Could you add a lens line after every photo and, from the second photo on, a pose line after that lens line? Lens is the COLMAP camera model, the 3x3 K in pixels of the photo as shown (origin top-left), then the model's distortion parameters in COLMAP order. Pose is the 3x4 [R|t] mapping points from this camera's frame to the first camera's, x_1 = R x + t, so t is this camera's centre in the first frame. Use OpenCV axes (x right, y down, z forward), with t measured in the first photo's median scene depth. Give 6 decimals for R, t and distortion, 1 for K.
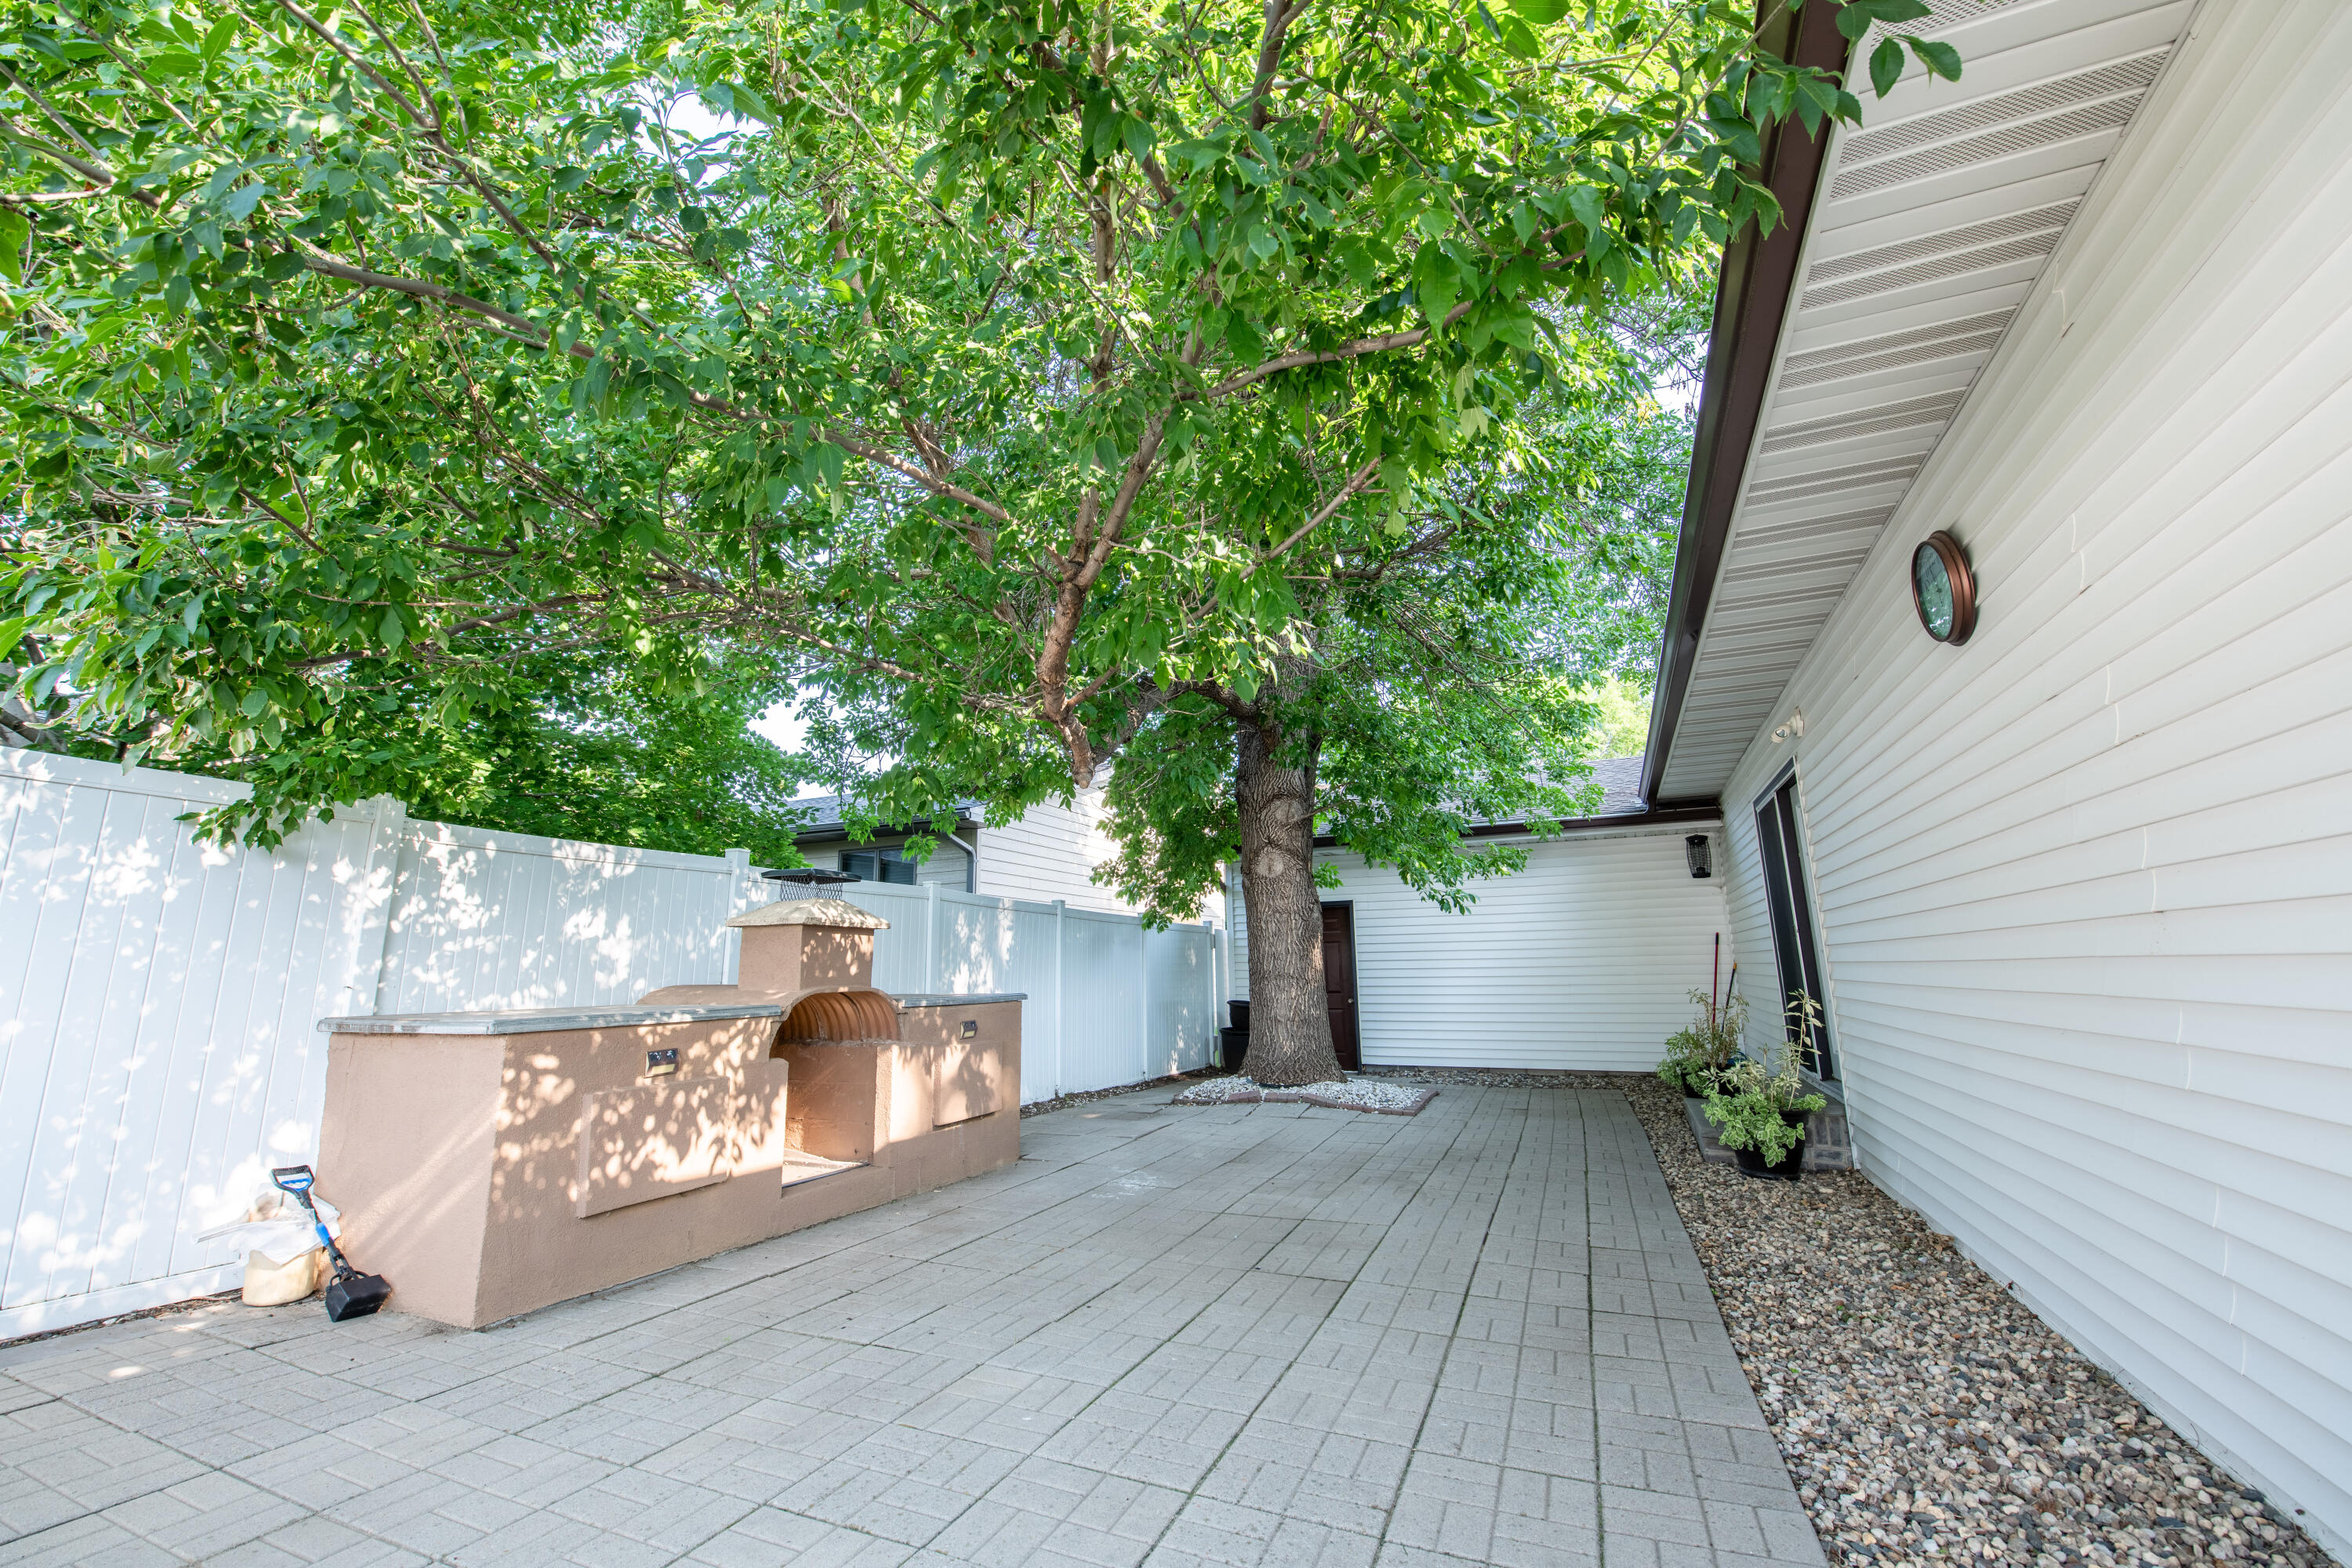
lens RADIAL K [[966.1, 0, 1176.0], [0, 966.1, 784.0], [0, 0, 1]] dist [-0.002749, -0.000228]
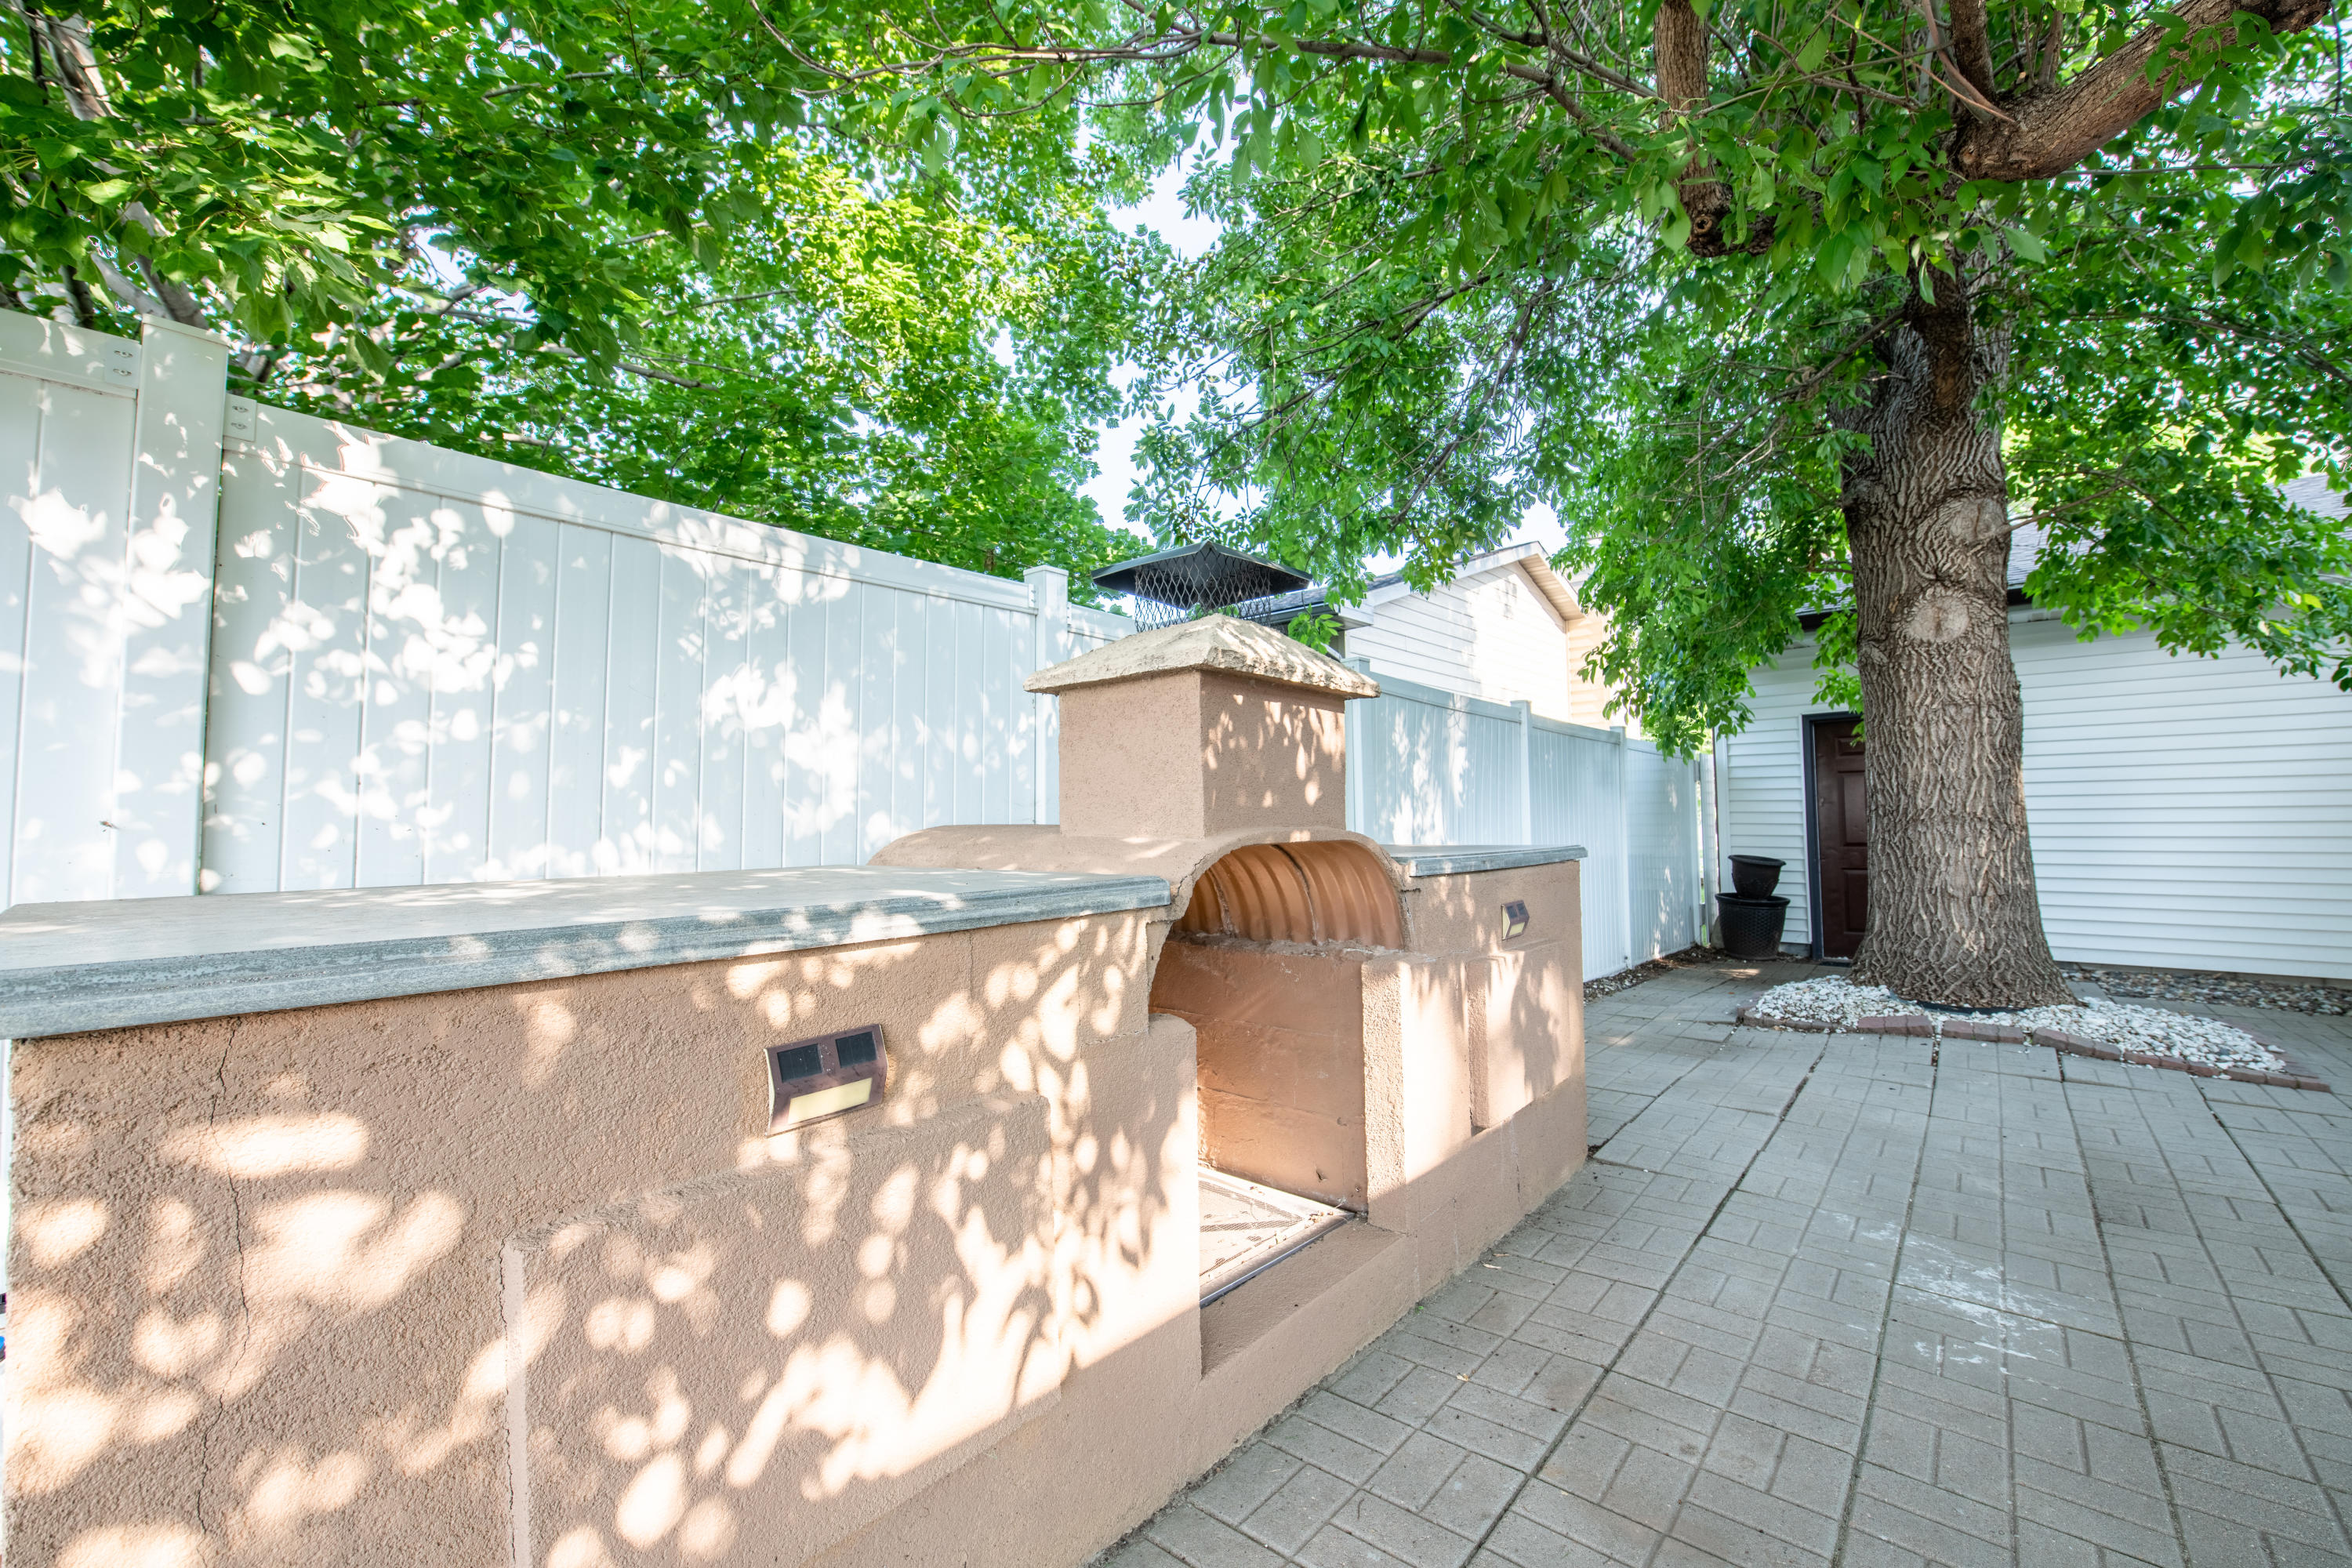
lens RADIAL K [[923.3, 0, 1174.5], [0, 923.3, 769.0], [0, 0, 1]] dist [0.002156, 0.000186]
pose [[0.952215, -0.017028, -0.304953, -0.318676], [0.058227, 0.990254, 0.126519, 0.152671], [0.299827, -0.138229, 0.943926, 0.719786]]
